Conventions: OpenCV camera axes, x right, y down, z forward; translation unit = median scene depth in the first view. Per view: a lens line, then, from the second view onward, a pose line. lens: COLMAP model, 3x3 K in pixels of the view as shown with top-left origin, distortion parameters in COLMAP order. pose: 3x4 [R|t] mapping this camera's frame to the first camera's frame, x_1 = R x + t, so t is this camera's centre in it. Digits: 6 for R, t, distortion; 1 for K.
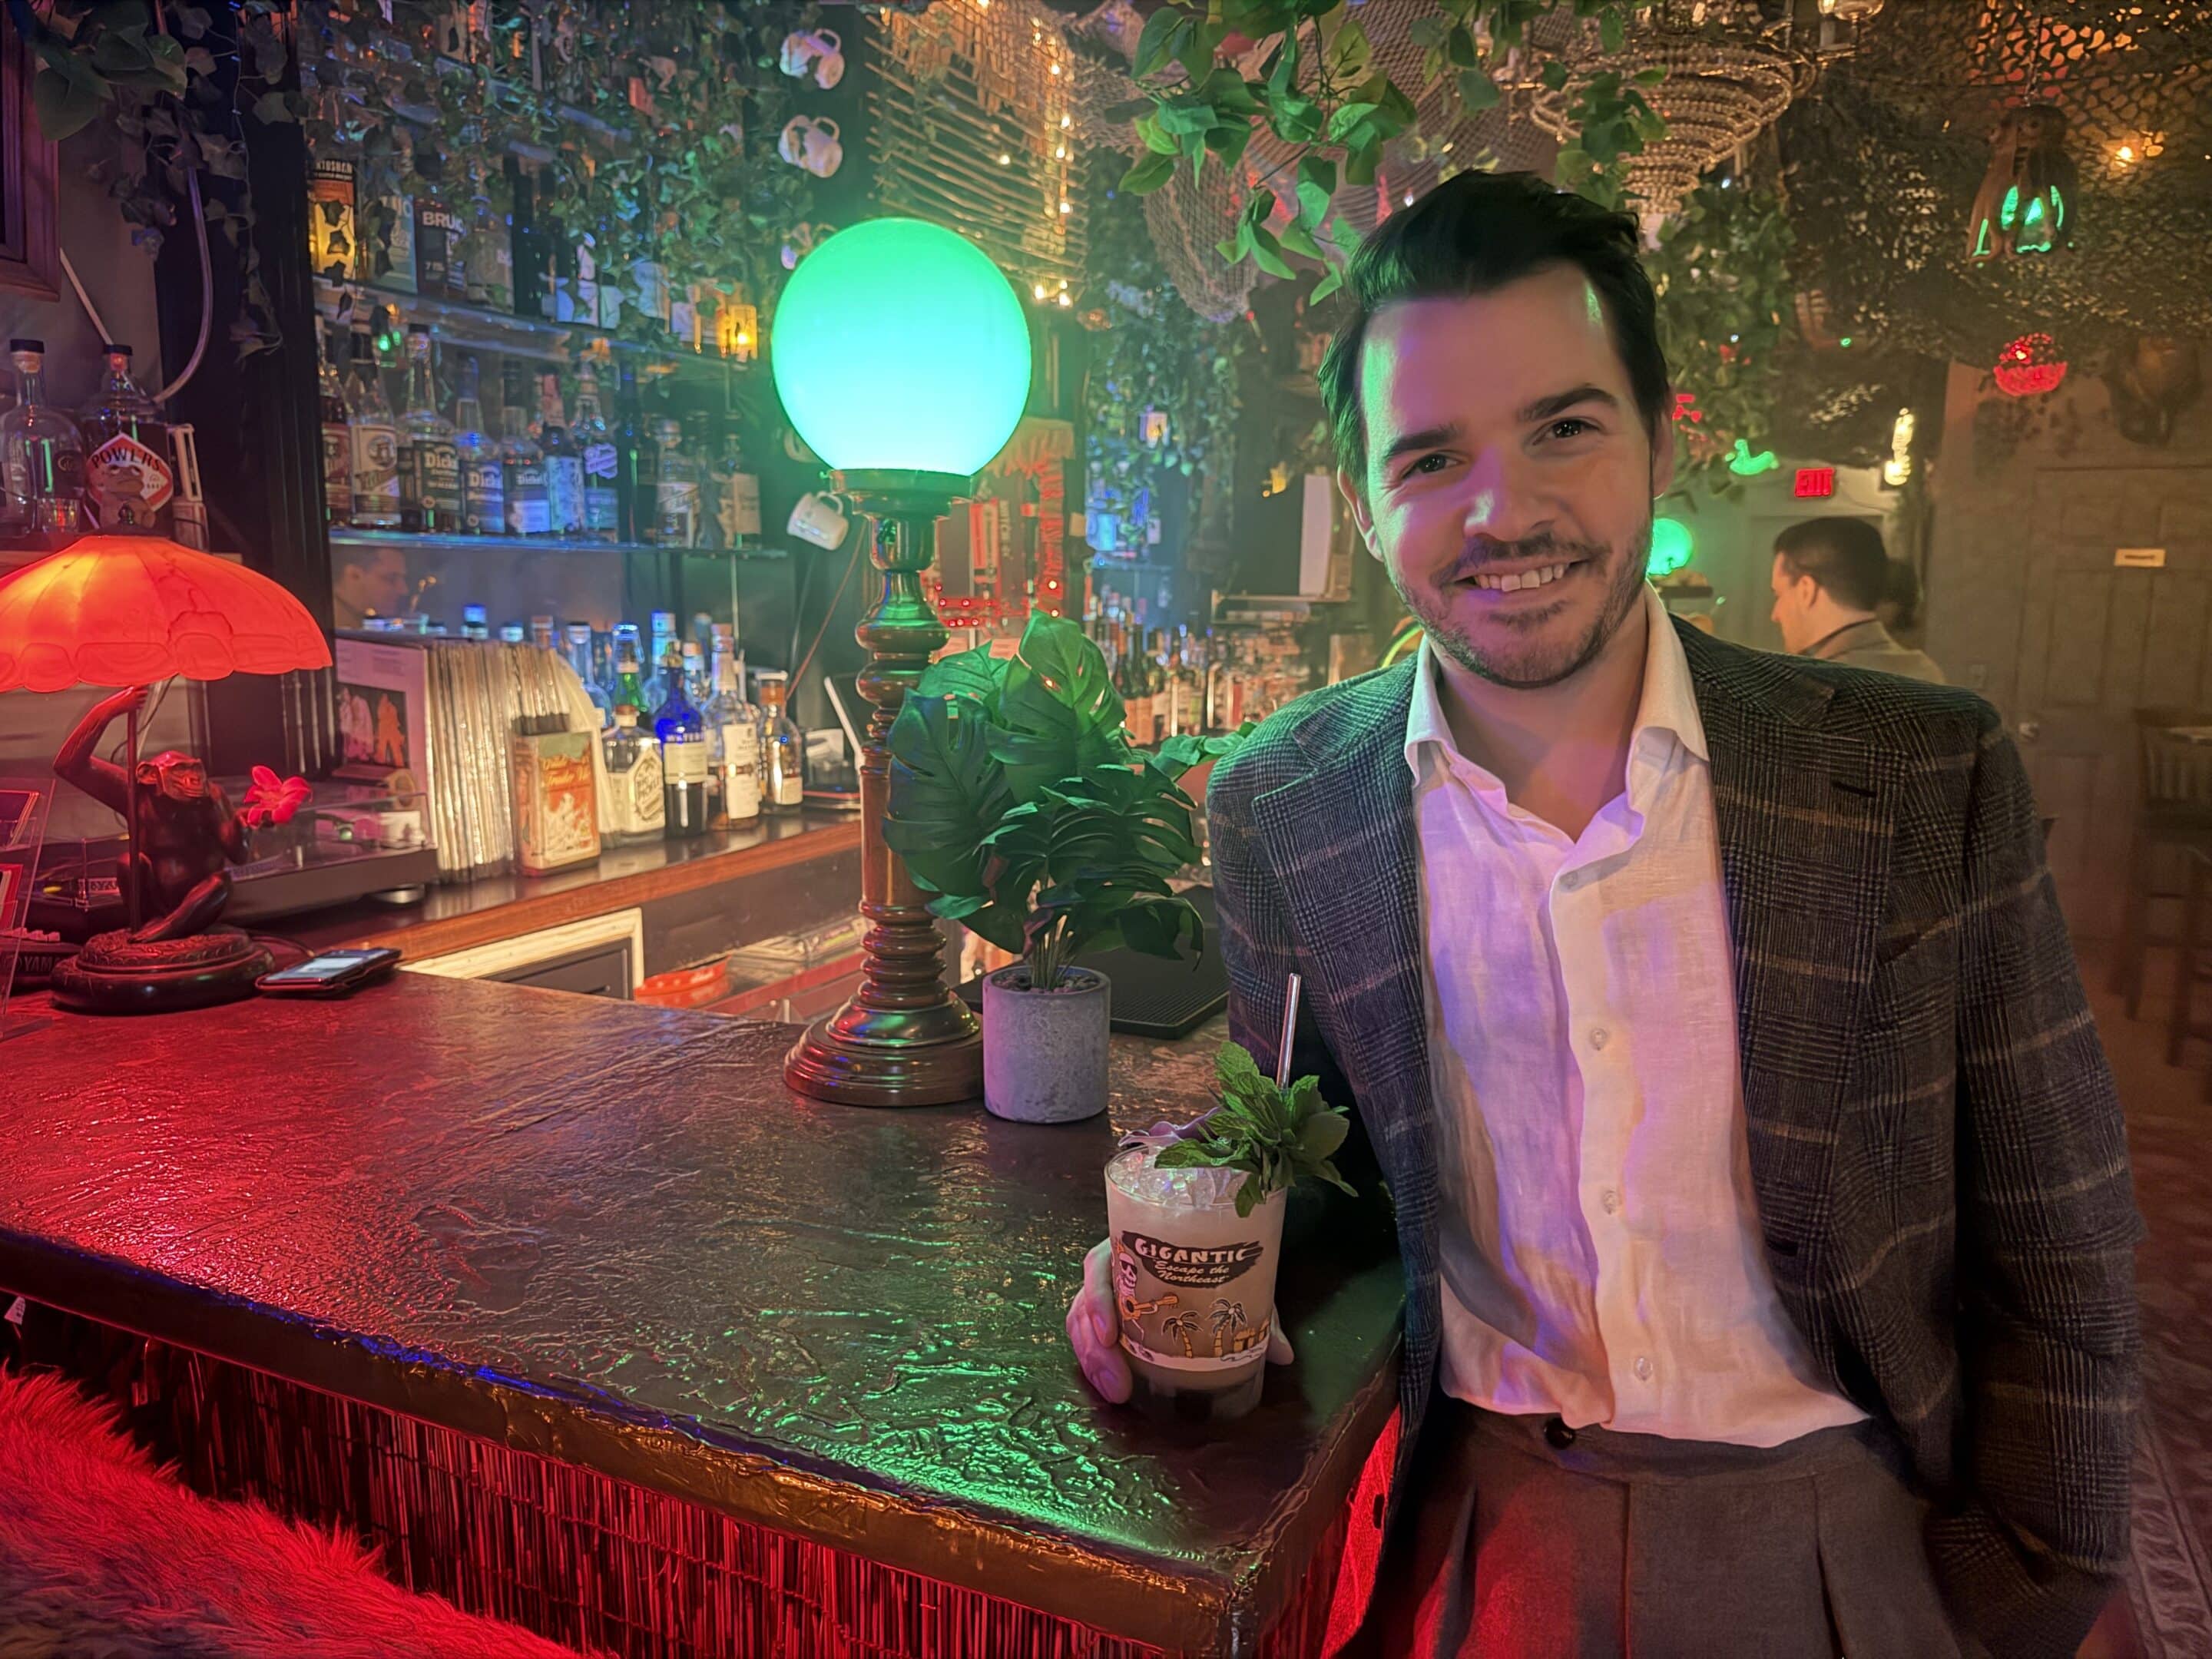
lens RADIAL K [[1415.5, 0, 1106.0], [0, 1415.5, 829.5], [0, 0, 1]] dist [0.049547, -0.040439]
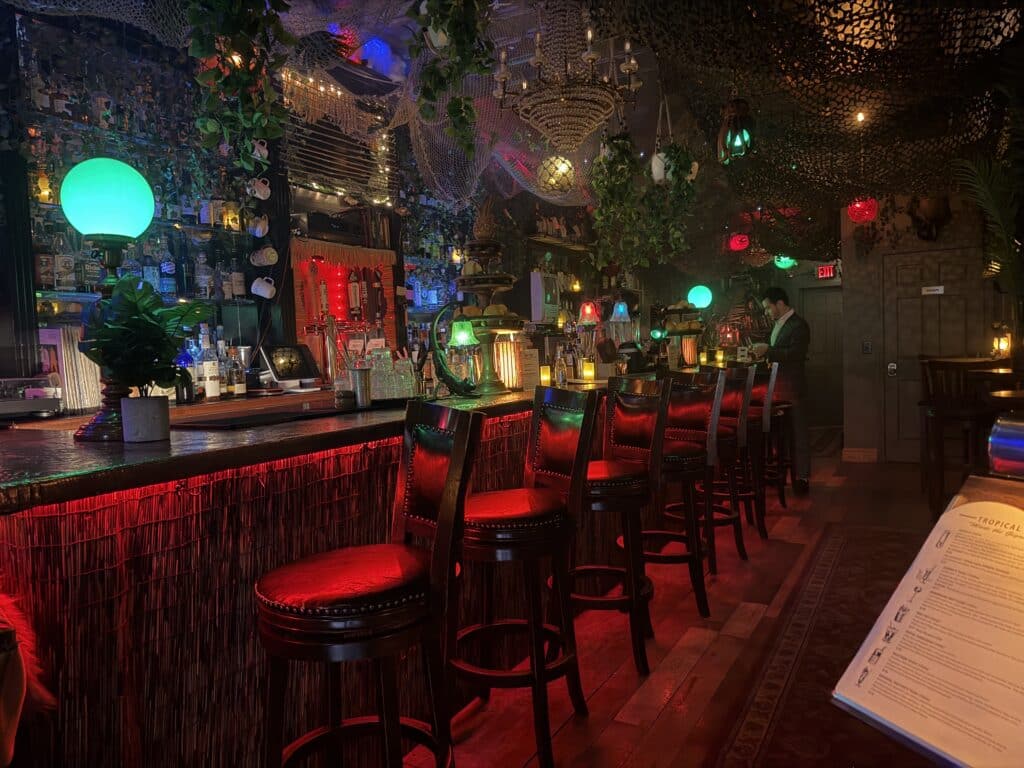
lens RADIAL K [[655.3, 0, 512.0], [0, 655.3, 384.0], [0, 0, 1]] dist [0.049547, -0.040439]
pose [[0.994945, -0.042840, -0.090826, 0.369735], [0.032400, 0.993014, -0.113458, 0.113451], [0.095052, 0.109942, 0.989383, -0.137254]]
